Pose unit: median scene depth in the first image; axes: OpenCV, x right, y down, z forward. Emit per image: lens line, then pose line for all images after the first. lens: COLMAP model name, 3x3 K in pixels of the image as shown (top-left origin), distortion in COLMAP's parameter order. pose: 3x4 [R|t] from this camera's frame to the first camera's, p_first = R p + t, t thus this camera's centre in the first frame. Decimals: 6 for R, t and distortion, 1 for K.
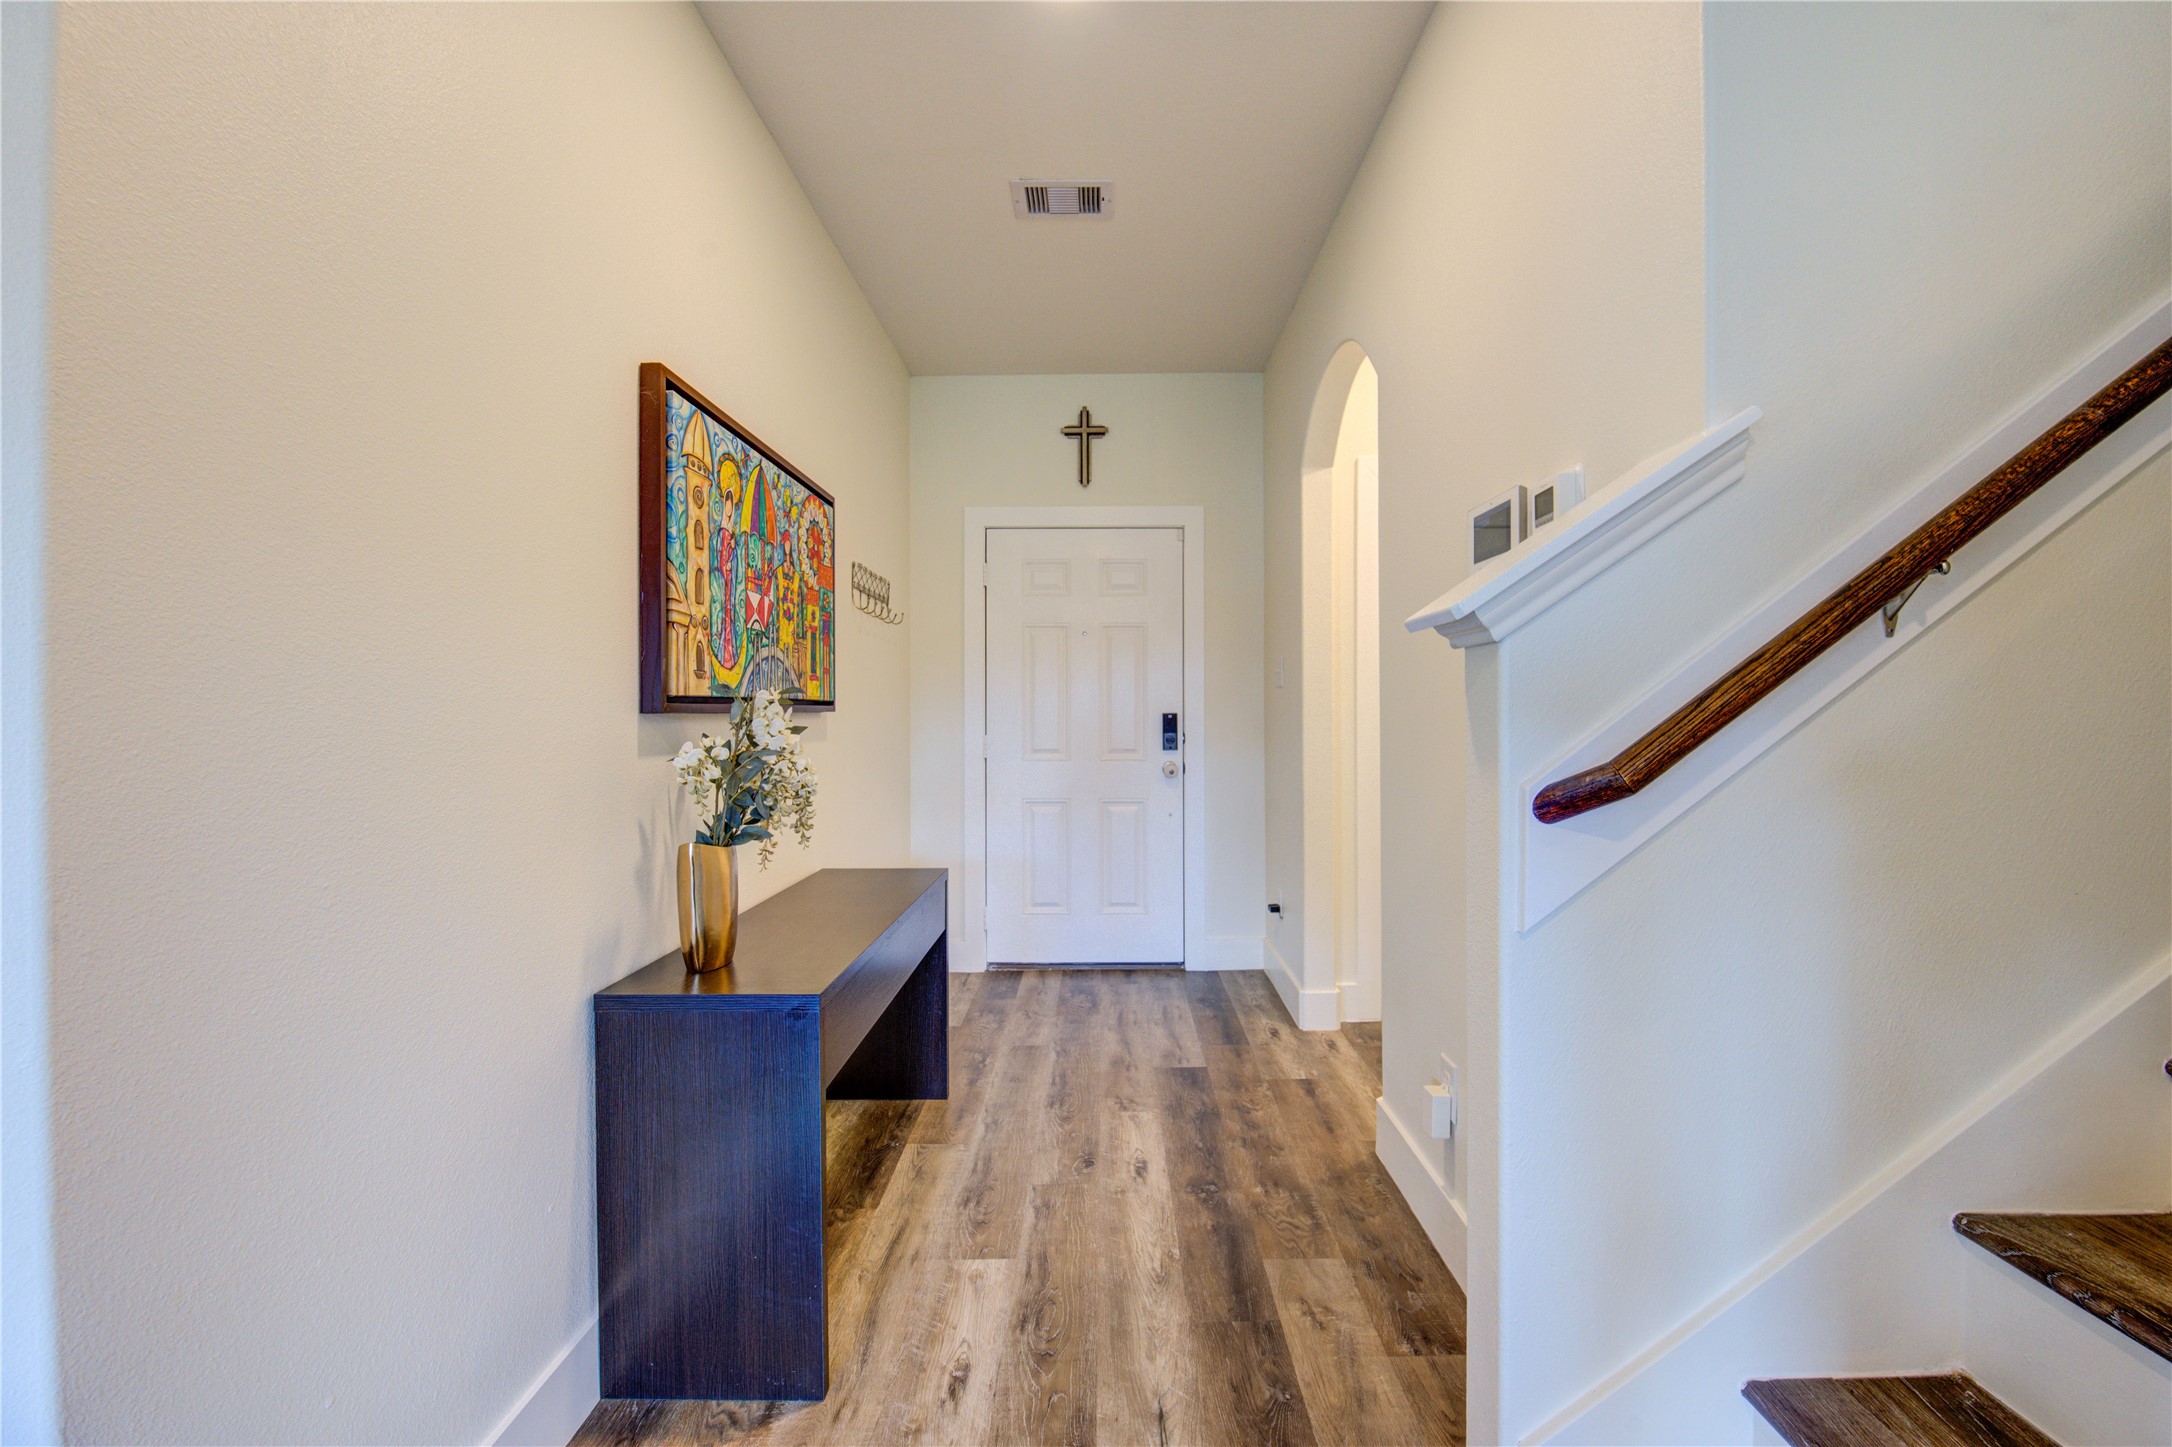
lens RADIAL K [[865.3, 0, 1128.7], [0, 865.3, 707.9], [0, 0, 1]] dist [-0.003471, -0.001165]
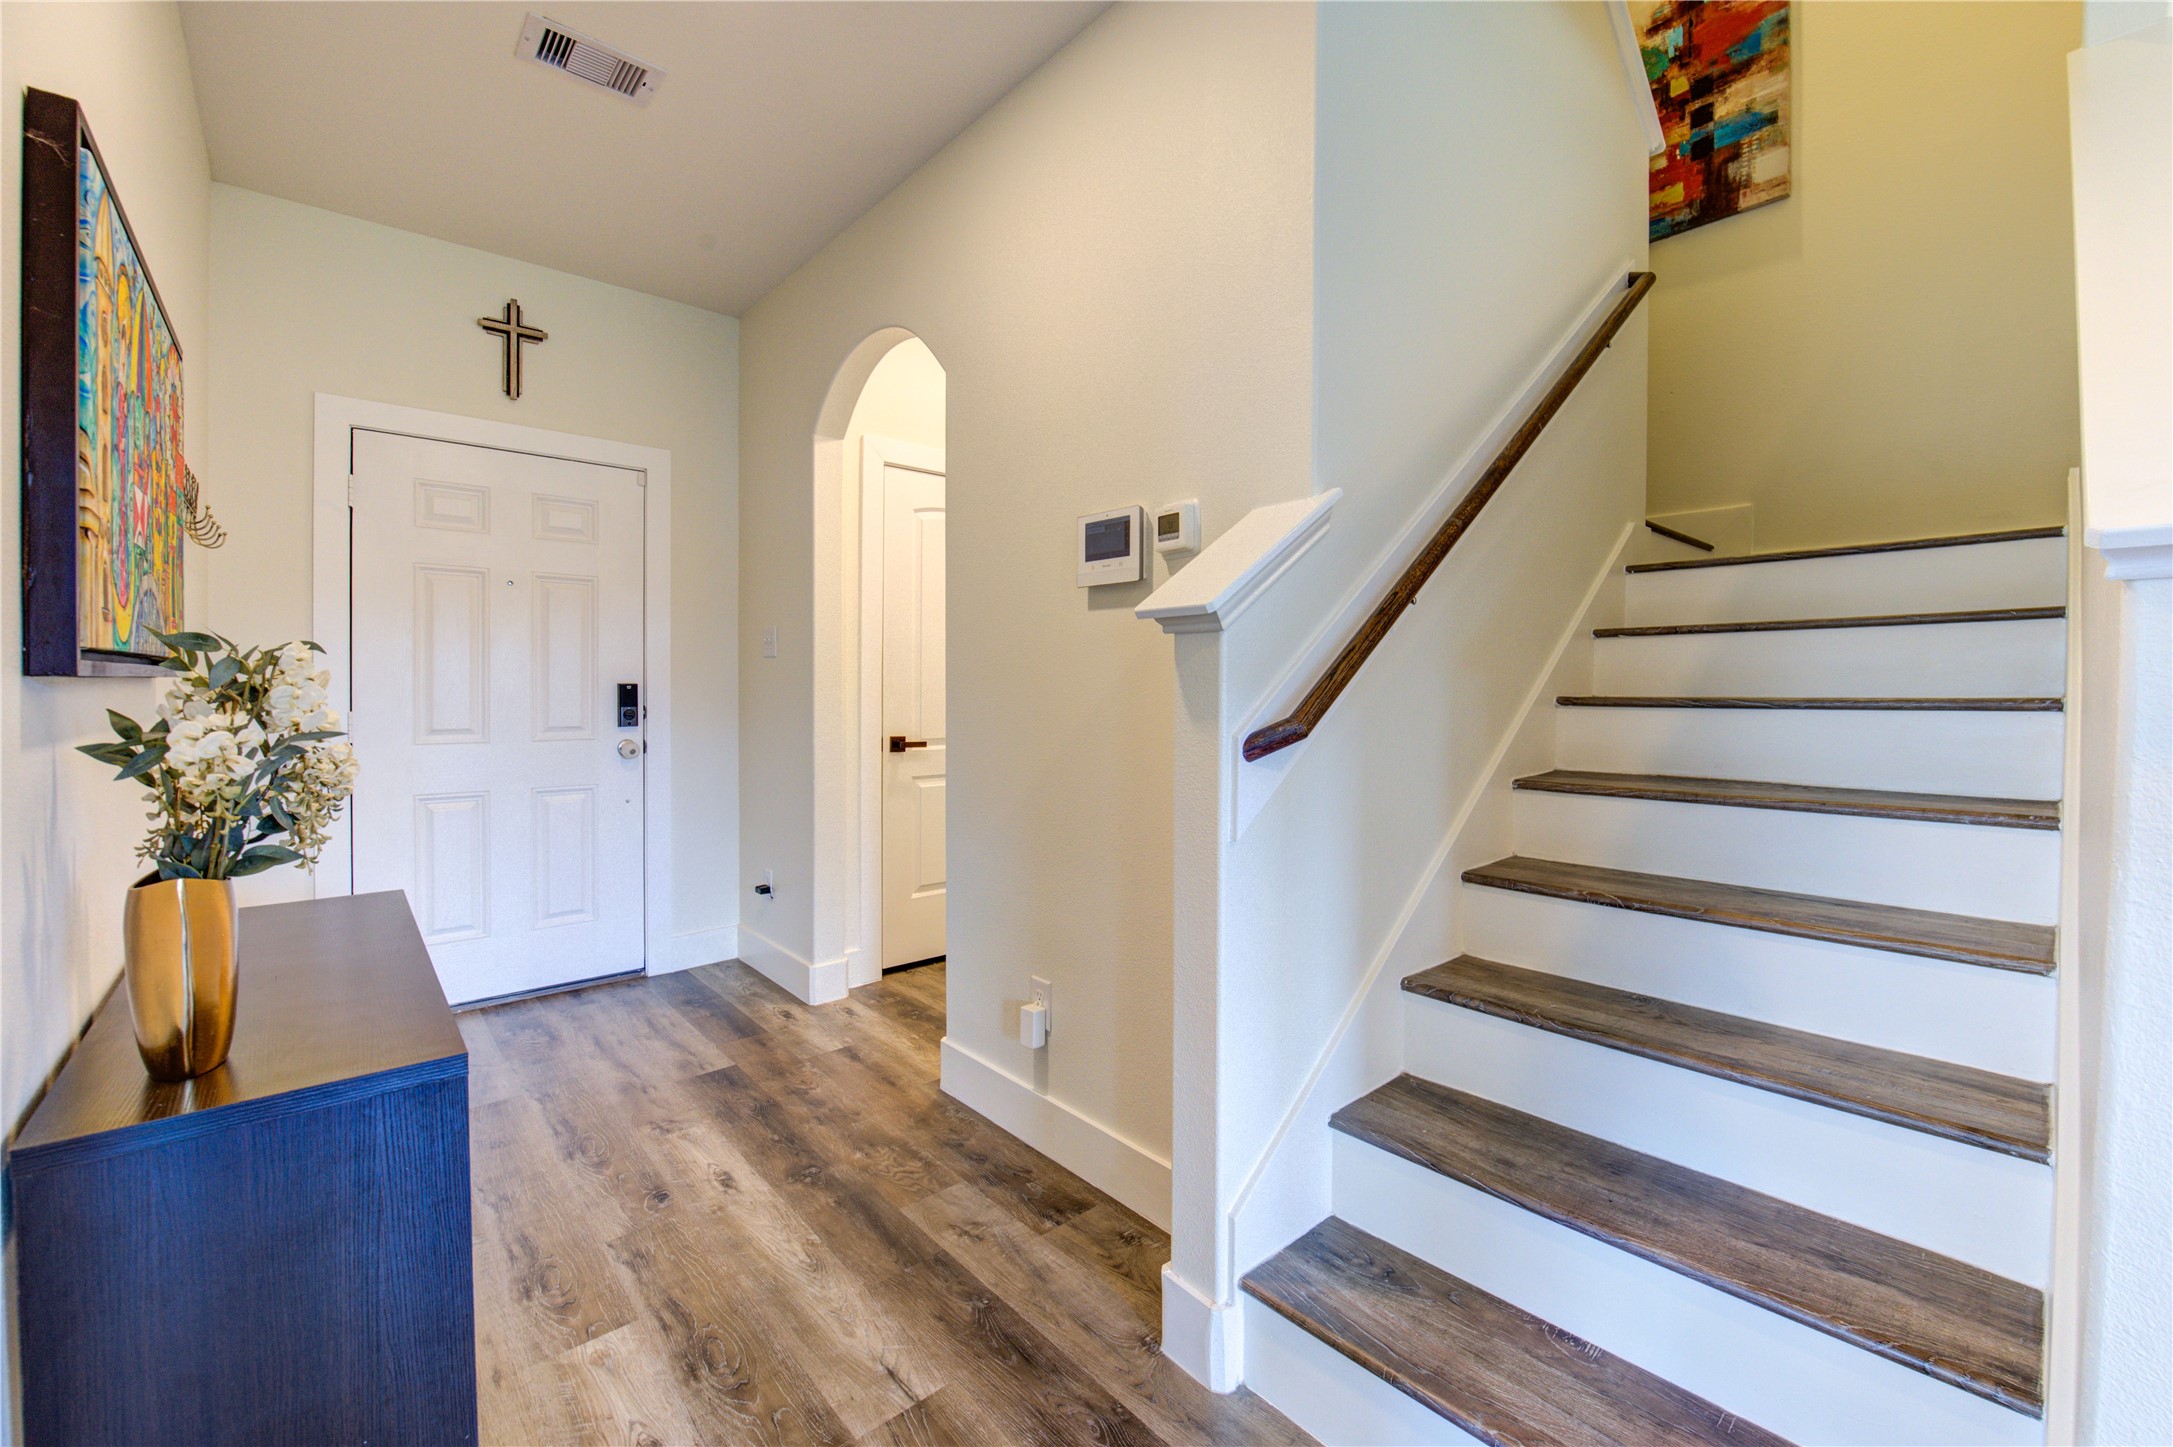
lens RADIAL K [[865.7, 0, 1130.6], [0, 865.7, 688.0], [0, 0, 1]] dist [-0.003471, -0.001165]
pose [[0.748880, 0.003533, 0.662697, -0.291555], [-0.009065, 0.999947, 0.004912, 0.003587], [-0.662644, -0.009686, 0.748872, 0.039518]]
